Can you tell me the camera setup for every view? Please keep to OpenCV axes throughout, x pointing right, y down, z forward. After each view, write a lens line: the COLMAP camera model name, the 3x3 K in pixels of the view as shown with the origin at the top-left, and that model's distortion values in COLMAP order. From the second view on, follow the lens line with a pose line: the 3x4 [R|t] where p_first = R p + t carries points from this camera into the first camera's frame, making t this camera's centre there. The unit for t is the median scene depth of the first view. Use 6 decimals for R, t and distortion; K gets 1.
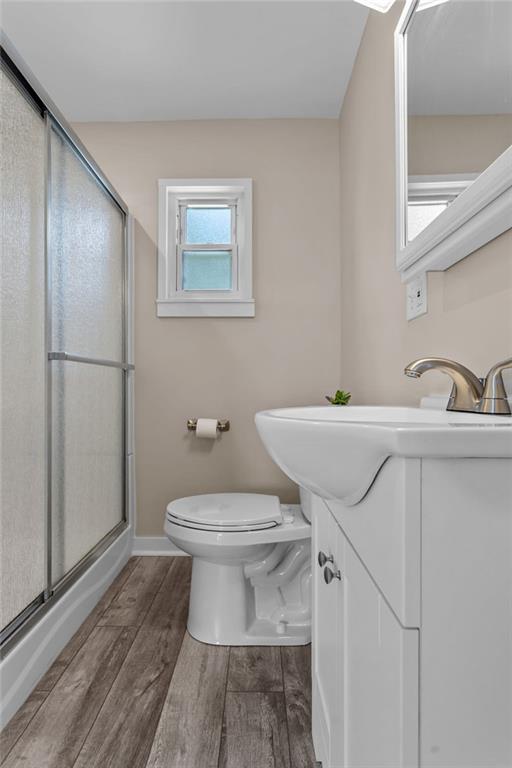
lens RADIAL K [[361.9, 0, 256.0], [0, 361.9, 384.0], [0, 0, 1]] dist [0.000061, -0.000942]
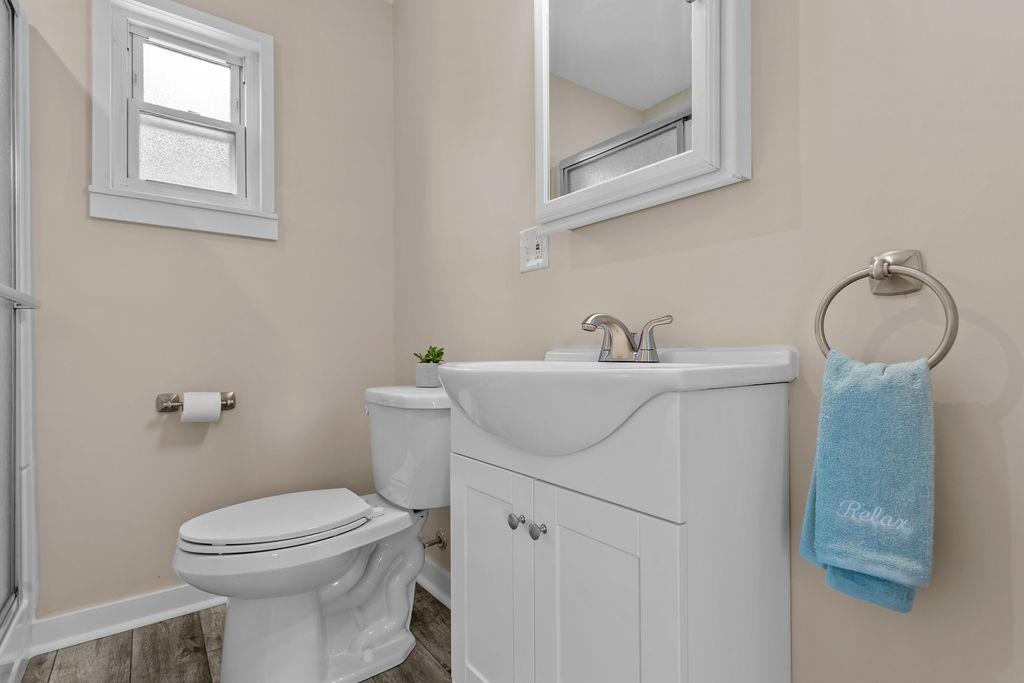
lens RADIAL K [[482.5, 0, 516.1], [0, 482.5, 337.8], [0, 0, 1]] dist [0.000061, -0.000942]
pose [[0.789364, 0.010416, 0.613838, -0.221824], [-0.006481, 0.999942, -0.008633, 0.005780], [-0.613892, 0.002837, 0.789385, -0.000356]]
